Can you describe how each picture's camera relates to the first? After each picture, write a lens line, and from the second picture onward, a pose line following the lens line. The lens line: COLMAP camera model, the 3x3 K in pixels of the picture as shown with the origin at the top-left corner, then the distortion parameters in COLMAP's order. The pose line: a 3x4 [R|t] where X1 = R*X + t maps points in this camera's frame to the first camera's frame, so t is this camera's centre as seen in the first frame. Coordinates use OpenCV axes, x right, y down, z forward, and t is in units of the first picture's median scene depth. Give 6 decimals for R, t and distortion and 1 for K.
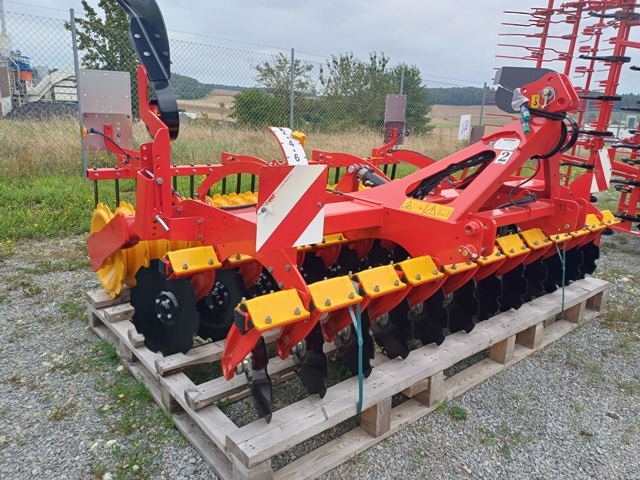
lens RADIAL K [[478.5, 0, 319.1], [0, 478.5, 240.6], [0, 0, 1]] dist [0.036269, -0.006874]
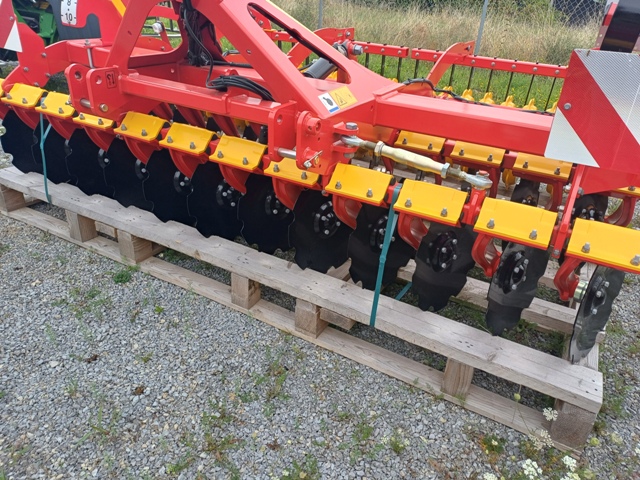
lens RADIAL K [[478.5, 0, 317.4], [0, 478.5, 237.9], [0, 0, 1]] dist [0.036269, -0.006874]
pose [[0.353476, 0.444155, -0.823274, 1.142448], [-0.265691, 0.891514, 0.366895, -0.178786], [0.896919, 0.089048, 0.433137, 0.862399]]
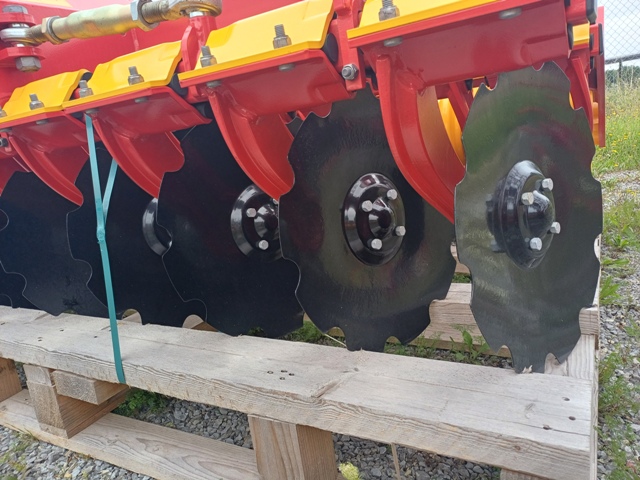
lens RADIAL K [[478.5, 0, 322.8], [0, 478.5, 240.7], [0, 0, 1]] dist [0.036269, -0.006874]
pose [[0.332669, 0.138004, -0.932891, 1.007182], [-0.066481, 0.990205, 0.122775, 0.023158], [0.940697, 0.021176, 0.338586, 1.275891]]
